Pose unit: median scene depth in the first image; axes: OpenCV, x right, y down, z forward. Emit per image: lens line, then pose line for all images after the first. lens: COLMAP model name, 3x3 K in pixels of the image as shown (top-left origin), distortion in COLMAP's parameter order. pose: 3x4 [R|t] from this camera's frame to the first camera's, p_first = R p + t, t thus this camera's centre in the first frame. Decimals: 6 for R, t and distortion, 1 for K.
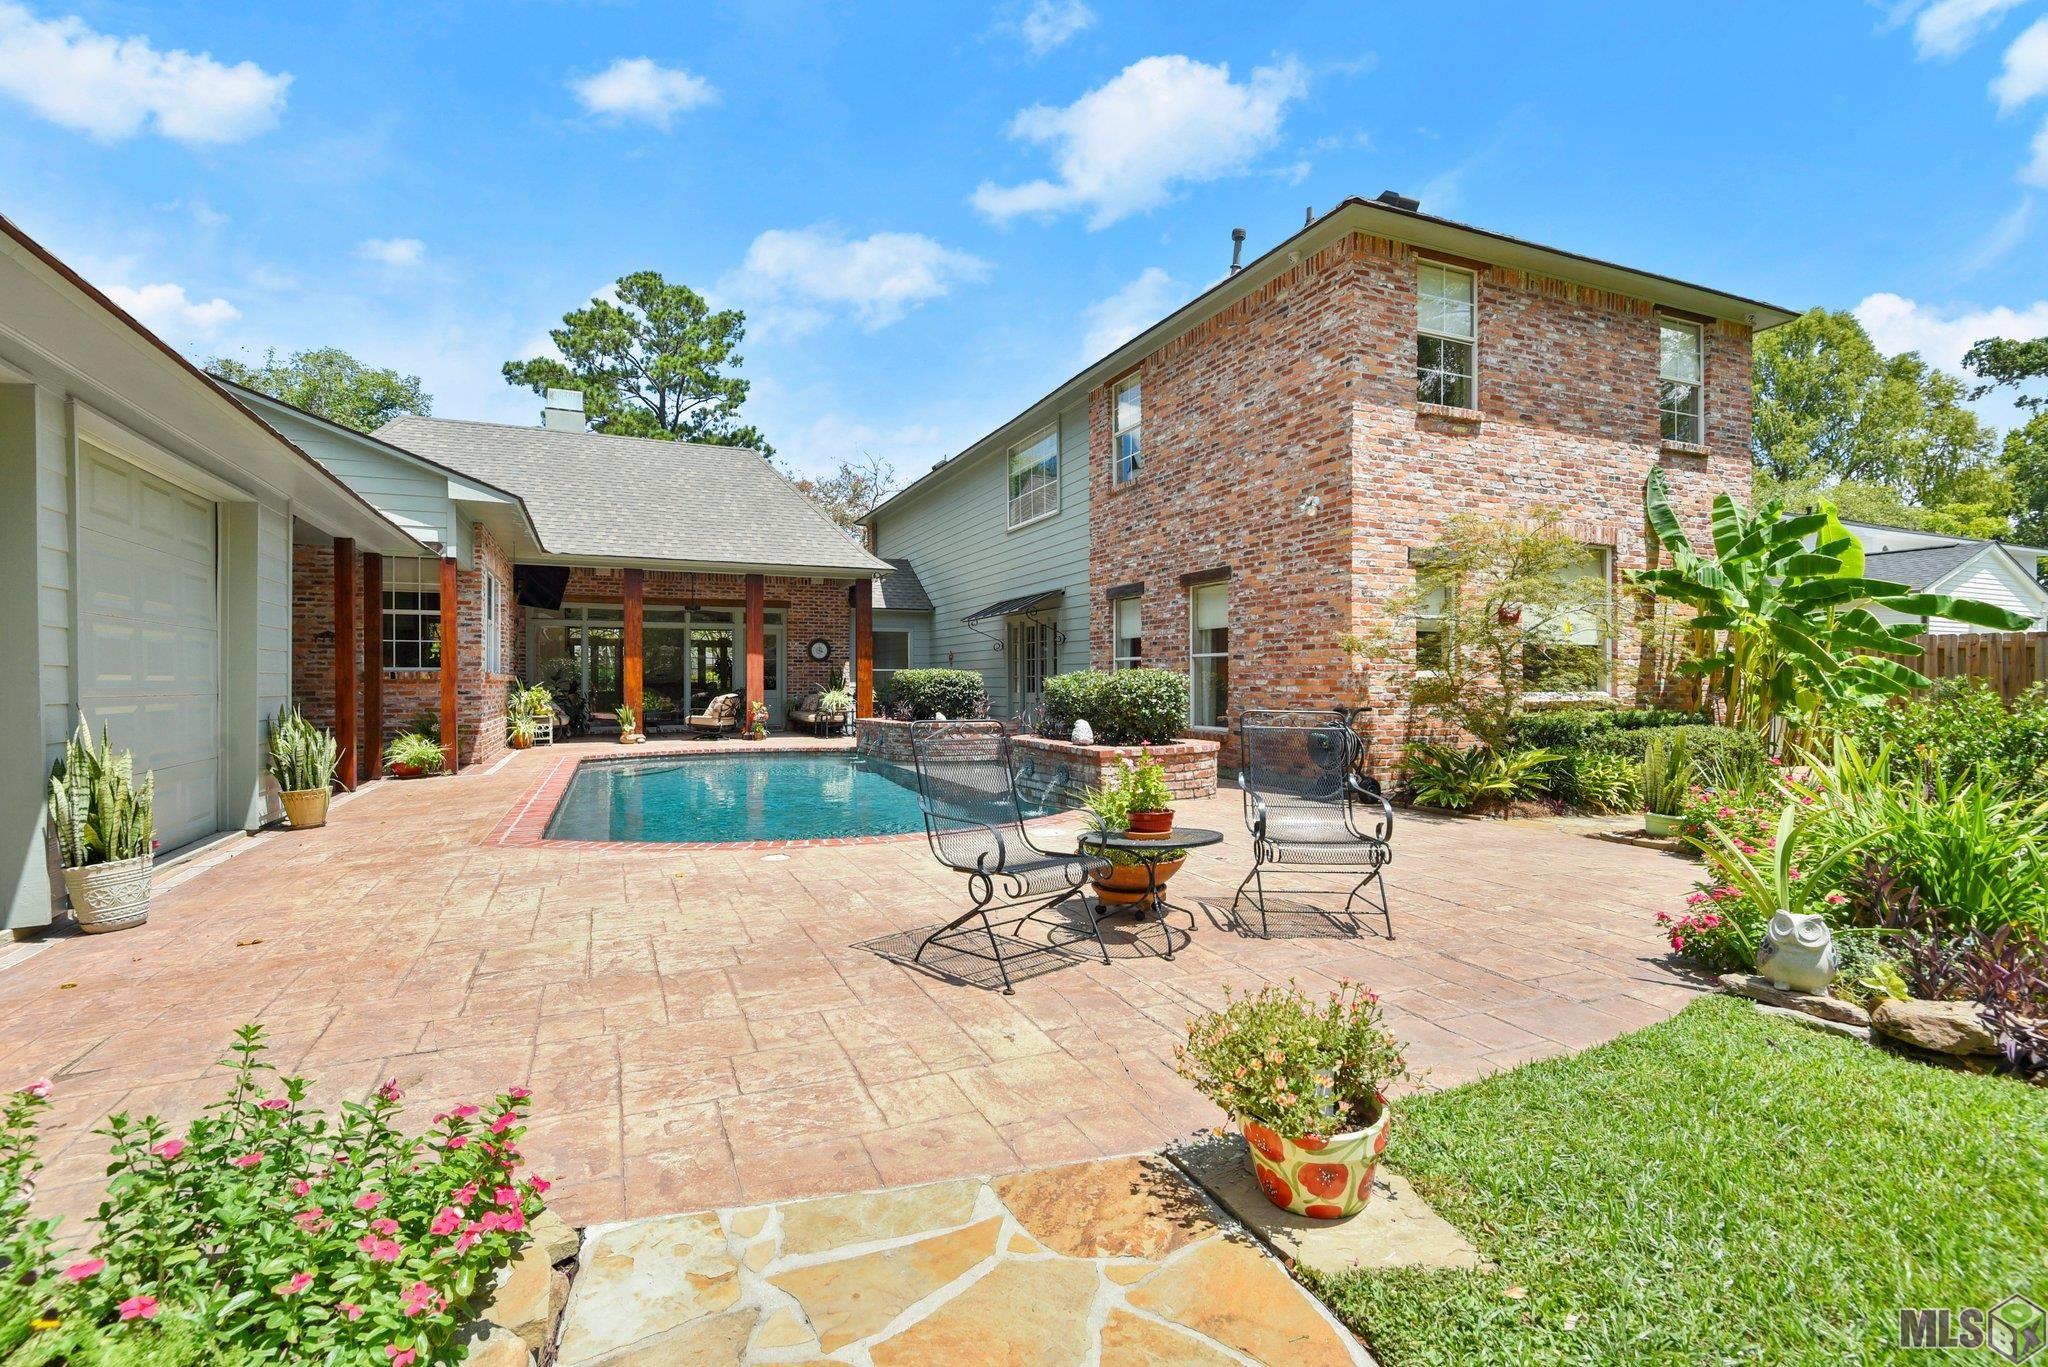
lens RADIAL K [[951.9, 0, 1021.9], [0, 951.9, 676.9], [0, 0, 1]] dist [0.027145, -0.001384]
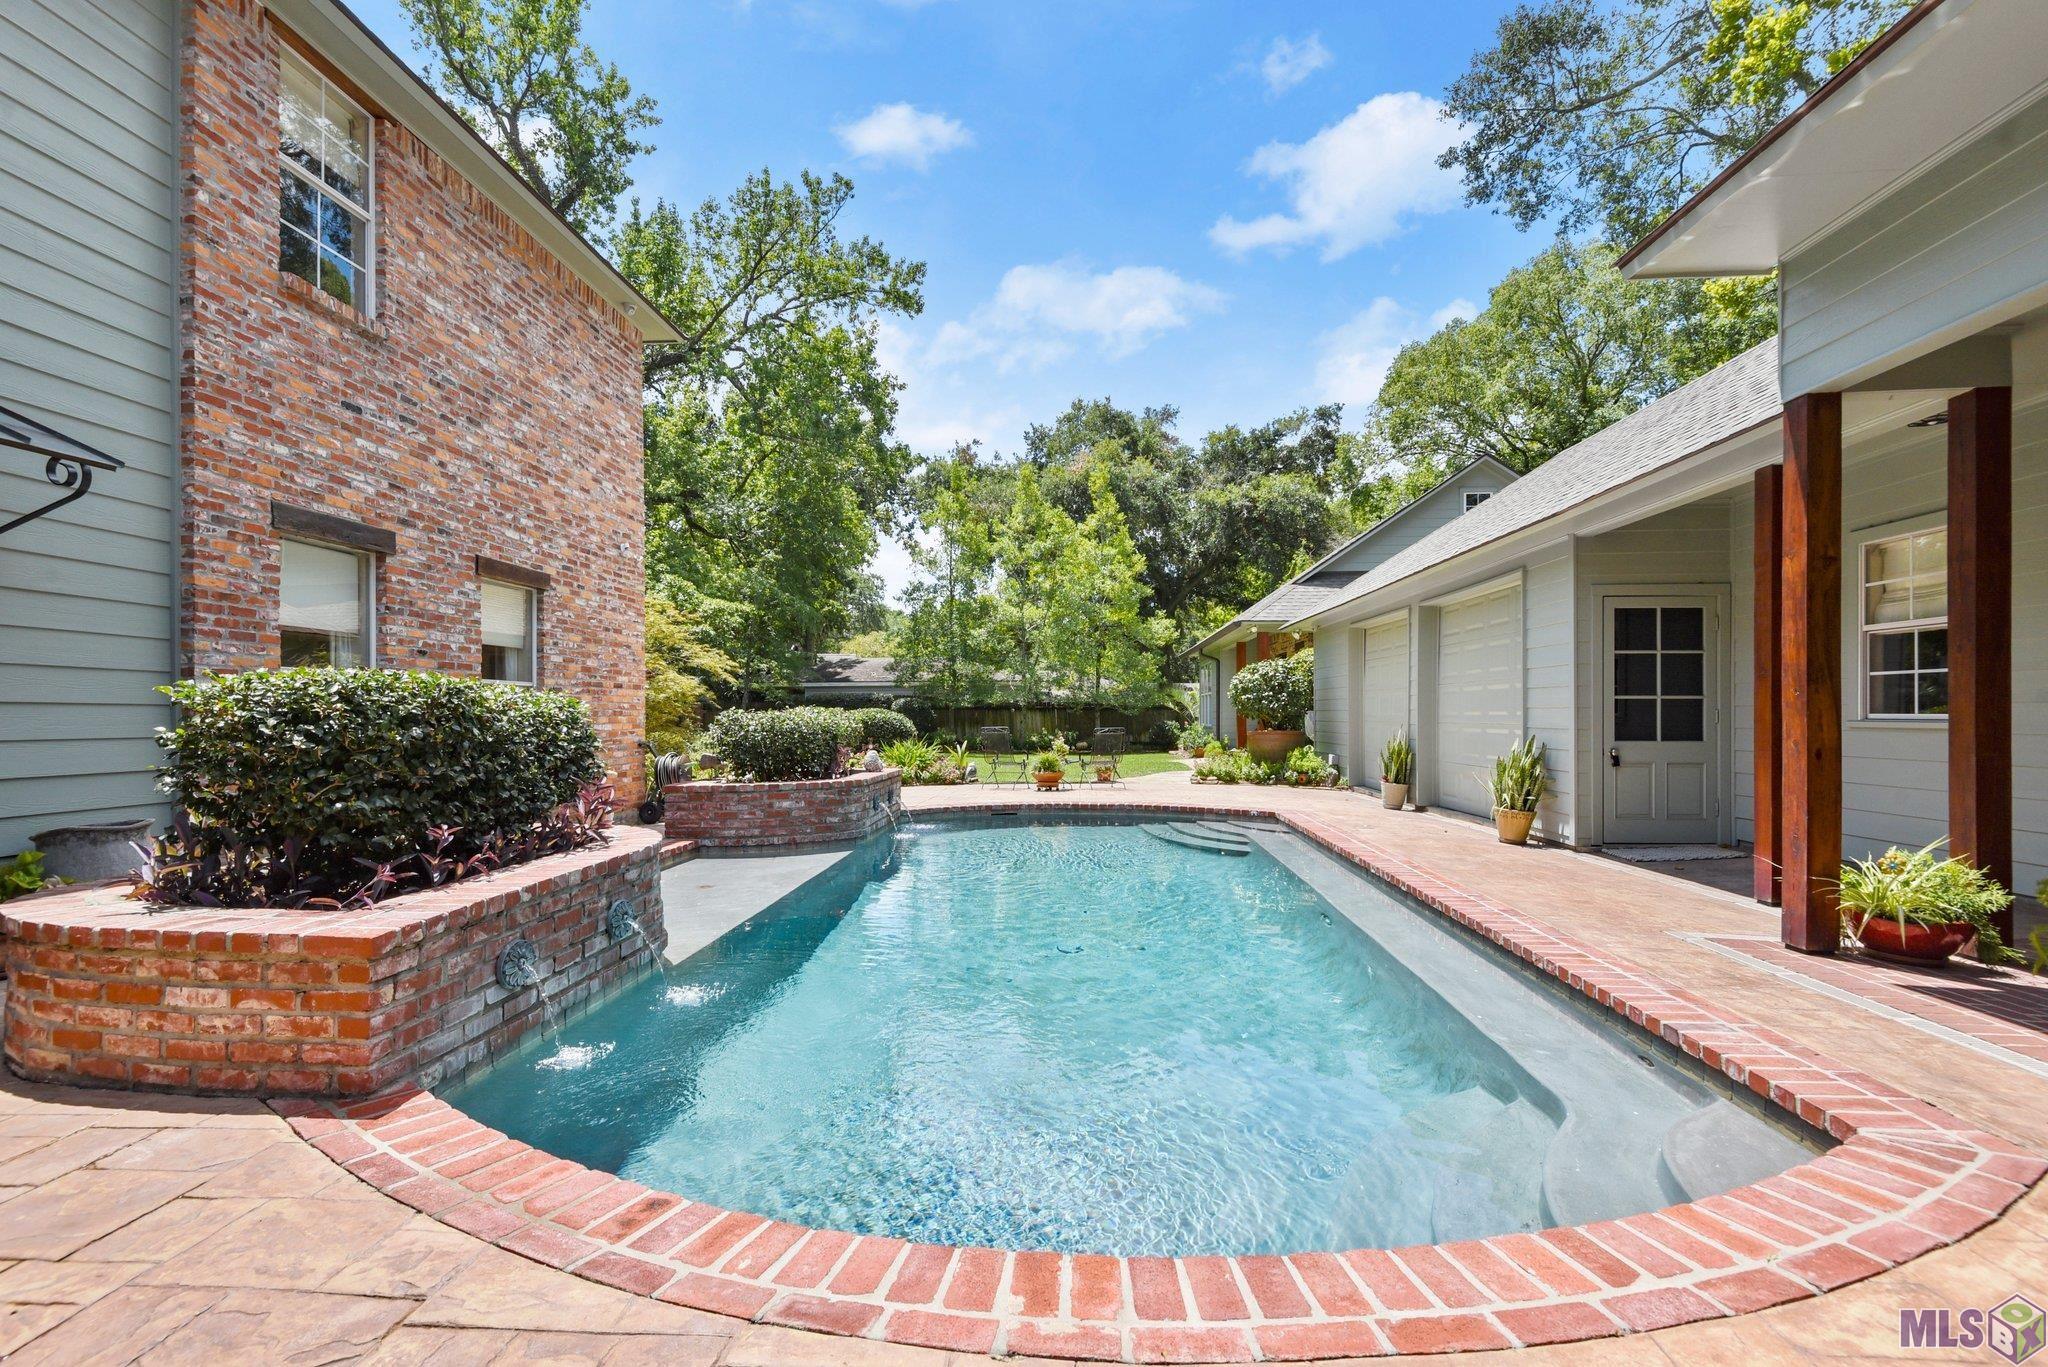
lens RADIAL K [[964.5, 0, 1022.6], [0, 964.5, 716.4], [0, 0, 1]] dist [0.034140, -0.023920]
pose [[-0.890449, 0.005435, 0.455050, -0.461022], [0.003205, 0.999979, -0.005671, 0.007333], [-0.455071, -0.003592, -0.890448, 1.411231]]
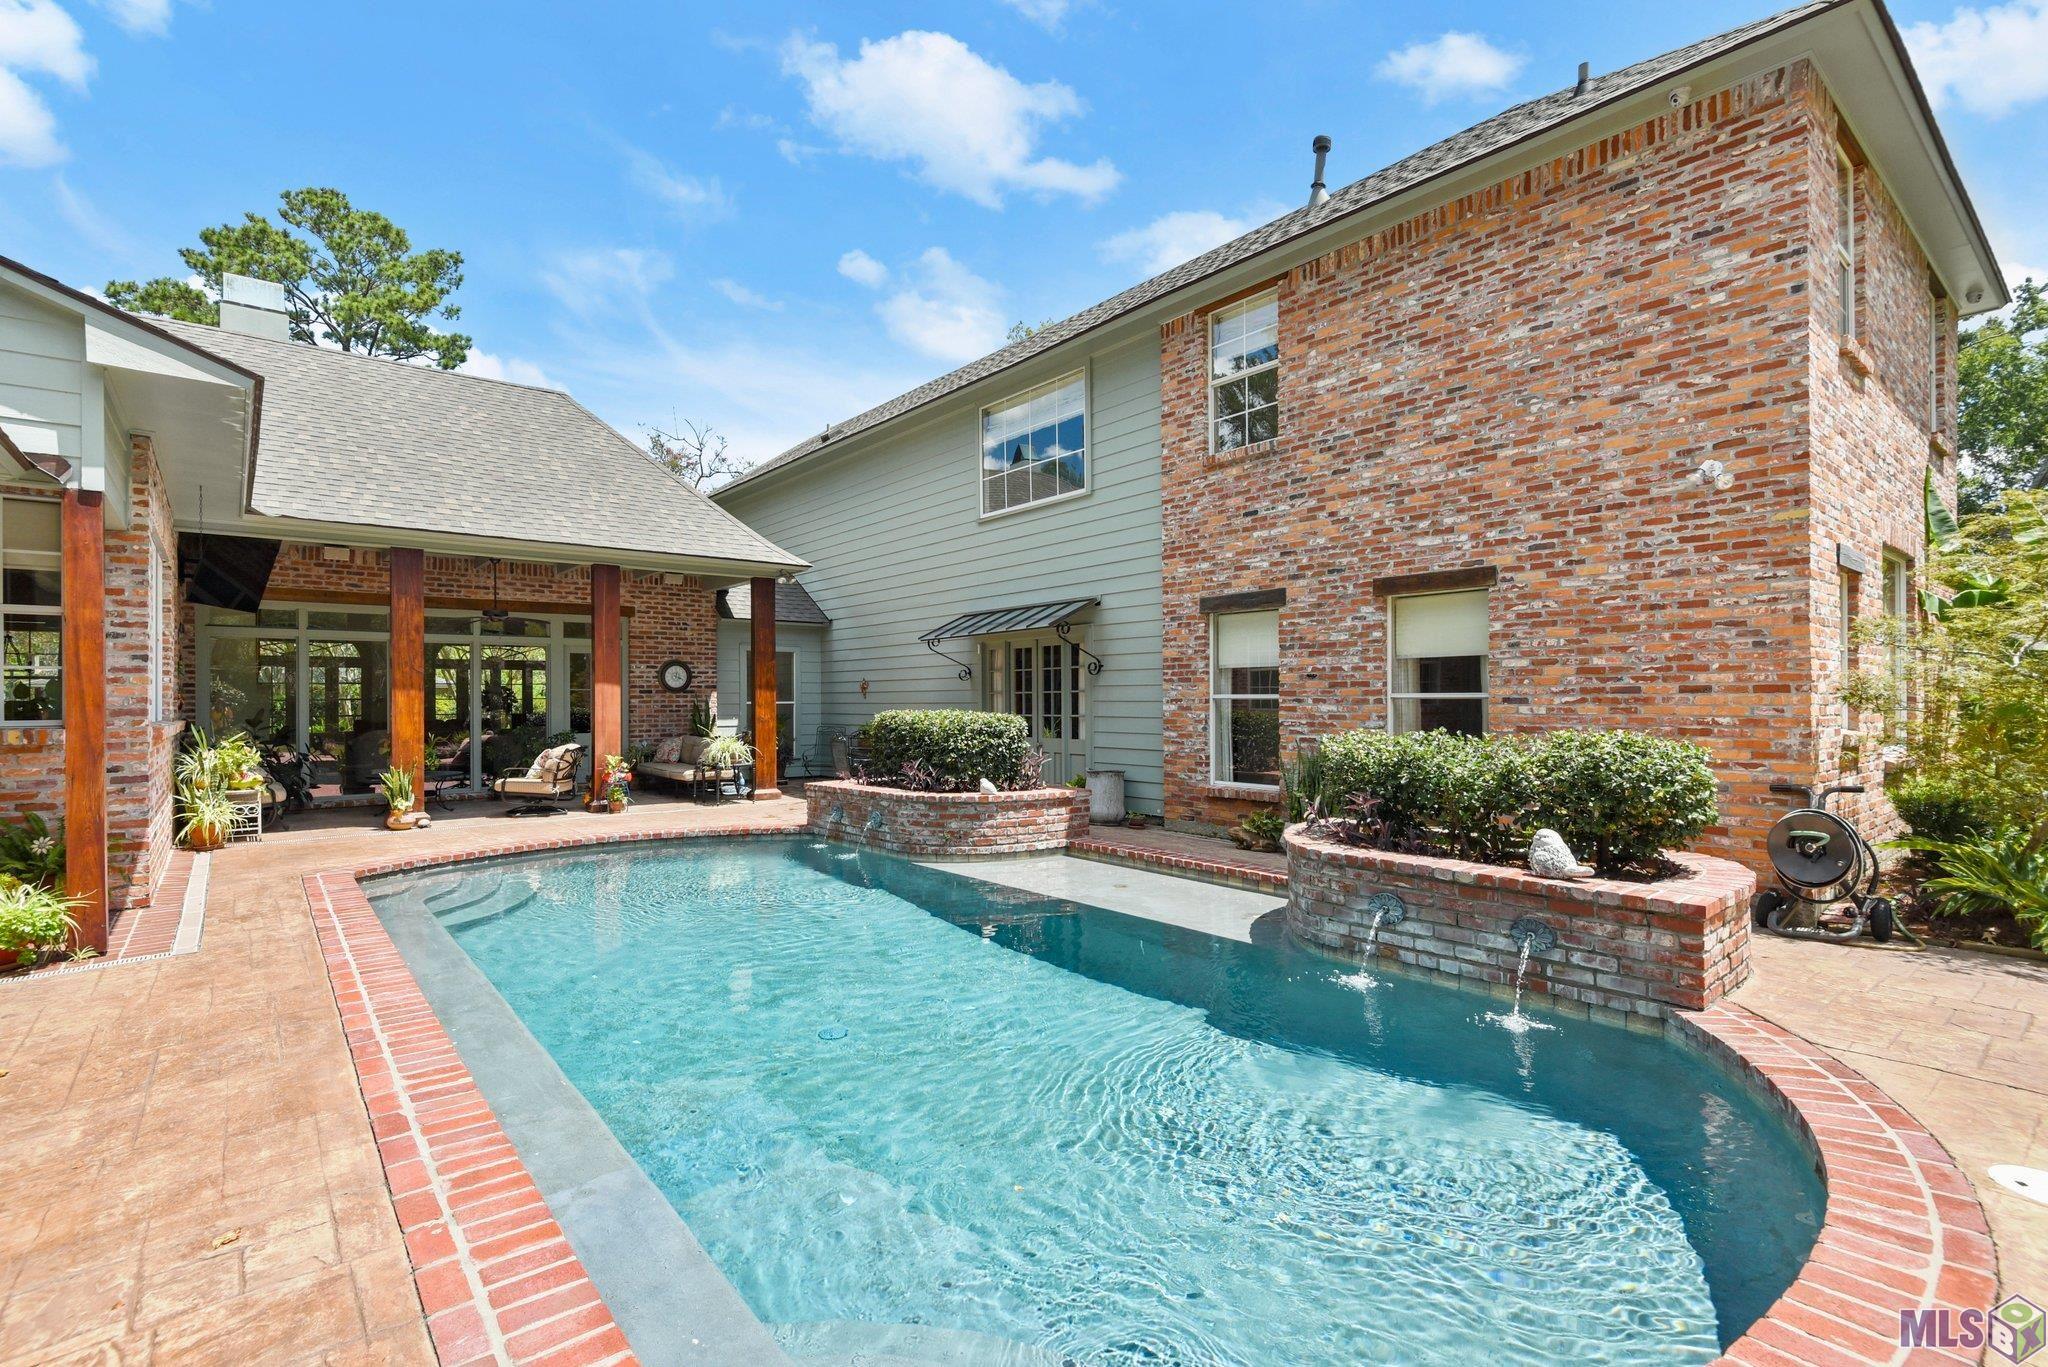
lens RADIAL K [[953.1, 0, 1031.0], [0, 953.1, 698.4], [0, 0, 1]] dist [0.024807, -0.020294]
pose [[0.960716, -0.002733, 0.277521, -0.265316], [0.001792, 0.999992, 0.003645, -0.022928], [-0.277528, -0.003004, 0.960713, 0.397568]]
